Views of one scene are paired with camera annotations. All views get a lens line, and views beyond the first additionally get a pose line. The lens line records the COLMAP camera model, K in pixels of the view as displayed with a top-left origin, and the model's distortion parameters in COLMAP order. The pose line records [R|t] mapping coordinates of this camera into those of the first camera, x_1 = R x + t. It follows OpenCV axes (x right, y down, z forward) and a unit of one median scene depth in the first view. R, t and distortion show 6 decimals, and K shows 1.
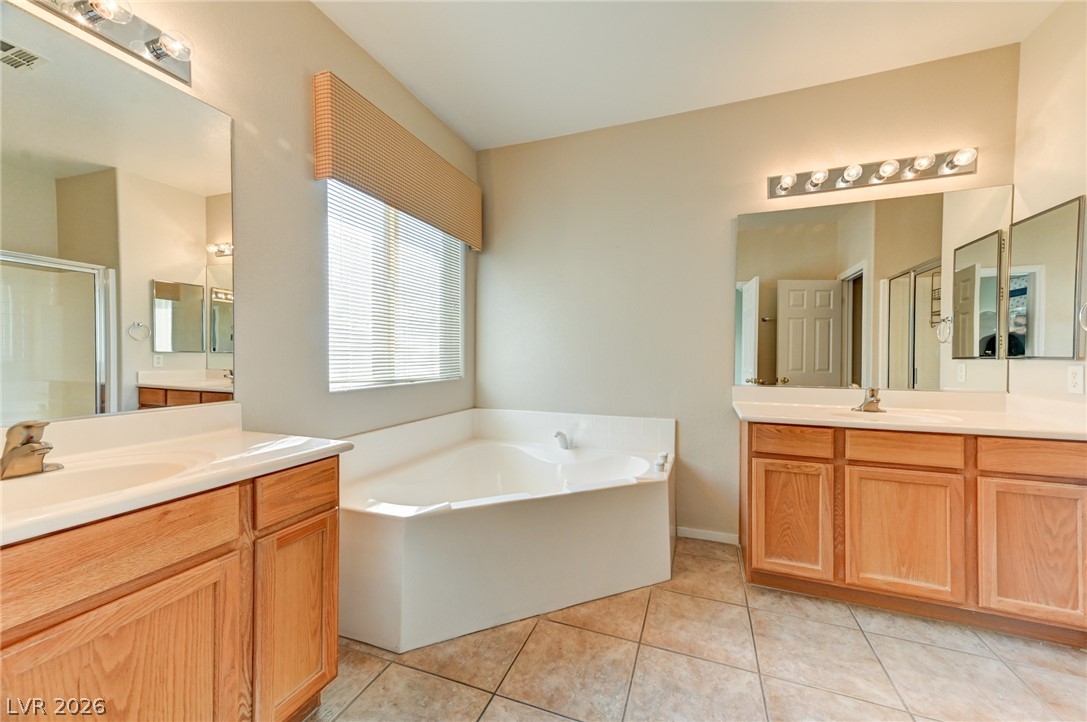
lens RADIAL K [[419.9, 0, 545.6], [0, 419.9, 365.3], [0, 0, 1]] dist [0.026450, 0.001158]
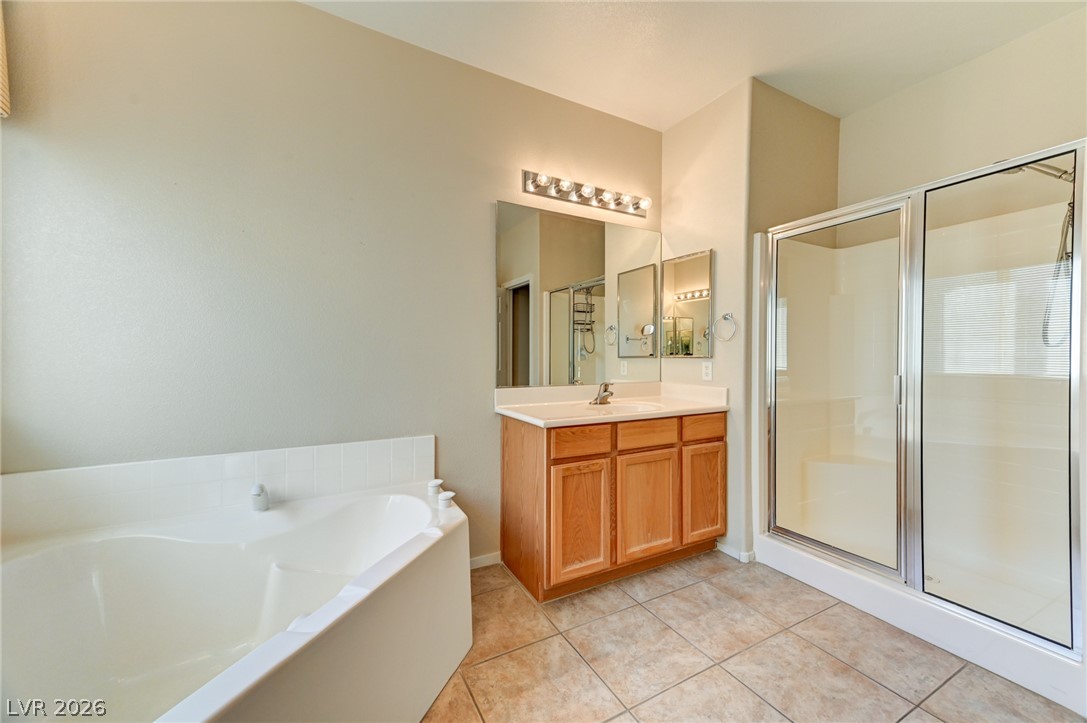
lens RADIAL K [[419.9, 0, 537.0], [0, 419.9, 364.9], [0, 0, 1]] dist [0.026450, 0.001158]
pose [[0.645209, -0.017962, 0.763795, -0.234815], [0.017105, 0.999813, 0.009063, -0.010340], [-0.763815, 0.007217, 0.645395, 0.451743]]
